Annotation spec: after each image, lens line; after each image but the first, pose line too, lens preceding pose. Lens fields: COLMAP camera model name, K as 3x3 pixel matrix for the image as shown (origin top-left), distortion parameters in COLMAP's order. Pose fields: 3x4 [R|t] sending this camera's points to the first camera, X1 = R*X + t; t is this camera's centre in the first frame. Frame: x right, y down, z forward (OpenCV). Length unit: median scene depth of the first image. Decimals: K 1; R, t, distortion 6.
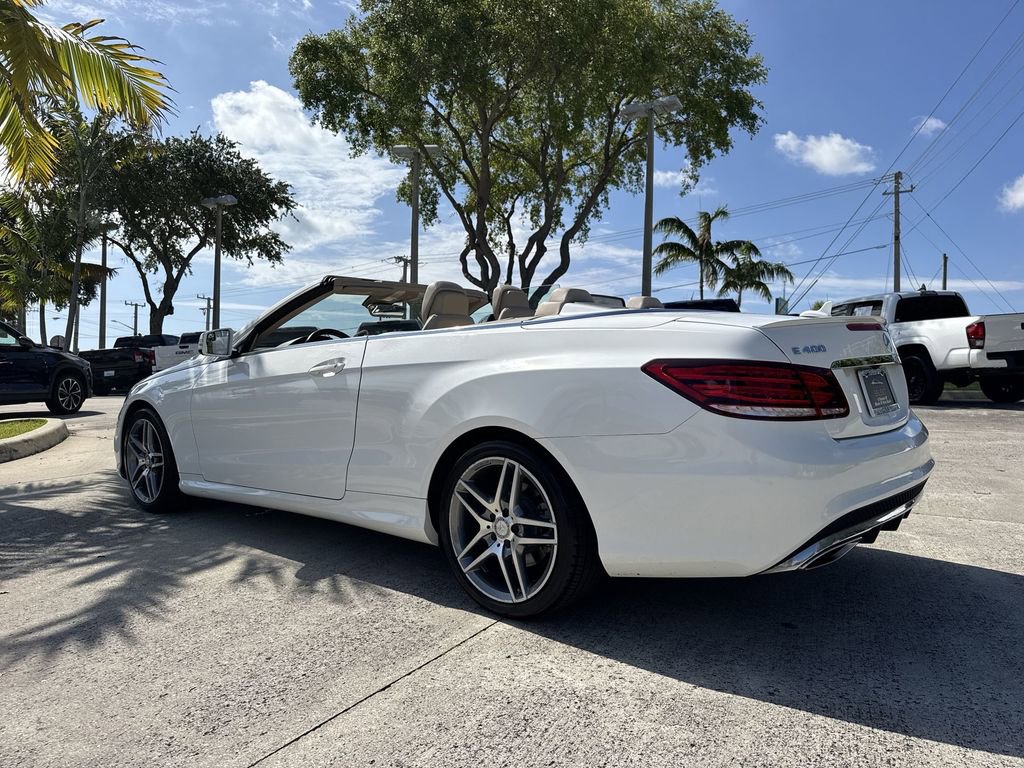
lens RADIAL K [[713.6, 0, 497.3], [0, 713.6, 393.5], [0, 0, 1]] dist [0.090090, -0.176134]
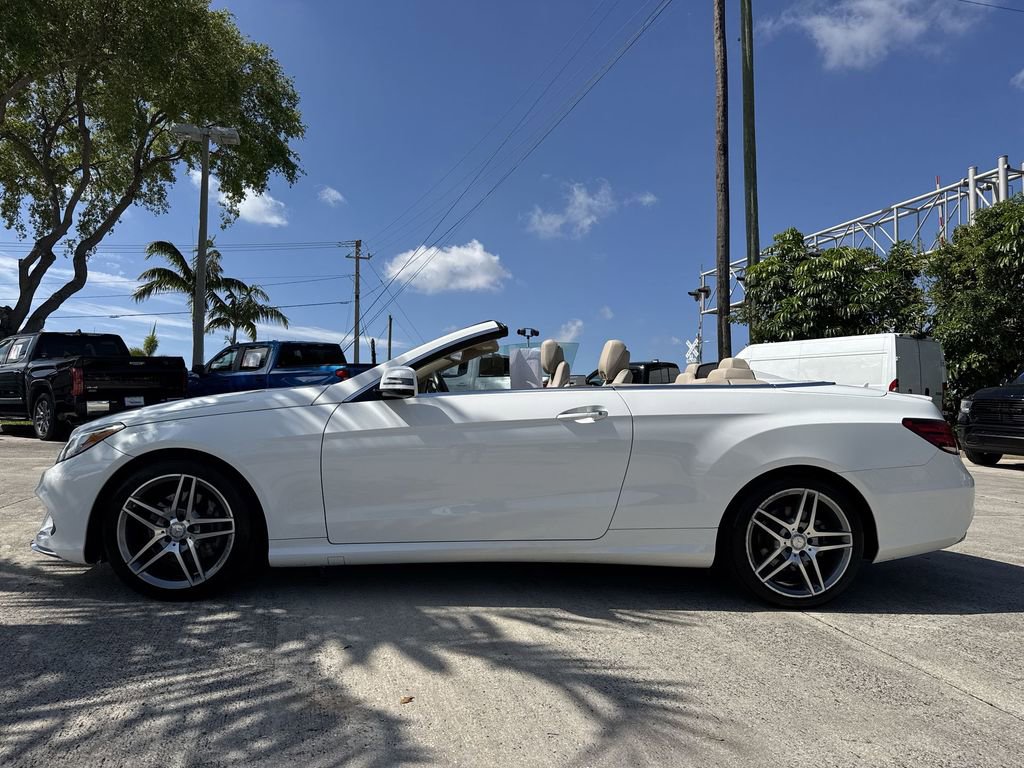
lens RADIAL K [[720.1, 0, 494.5], [0, 720.1, 396.7], [0, 0, 1]] dist [0.067124, -0.096488]
pose [[0.713539, 0.036703, 0.699653, -0.827591], [-0.004016, 0.998825, -0.048301, -0.008534], [-0.700604, 0.031655, 0.712848, 0.260846]]
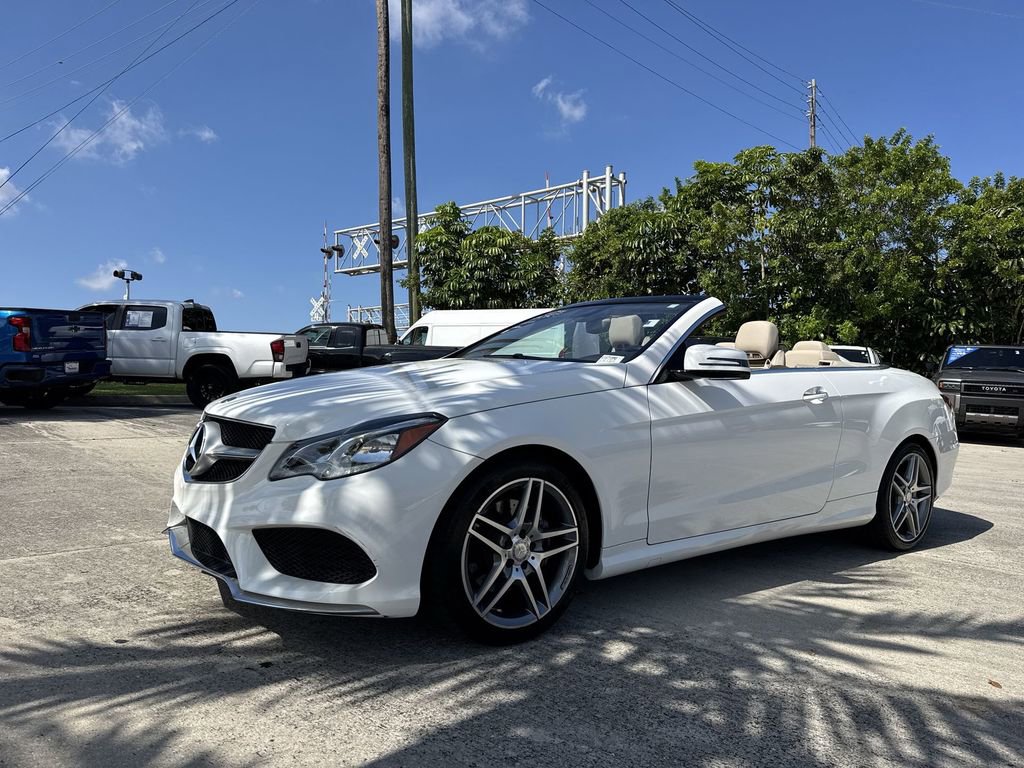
lens RADIAL K [[727.7, 0, 506.5], [0, 727.7, 387.6], [0, 0, 1]] dist [0.119487, -0.136892]
pose [[0.188221, 0.002460, 0.982124, -1.122418], [0.002818, 0.999991, -0.003045, -0.035665], [-0.982123, 0.003341, 0.188213, 0.966375]]
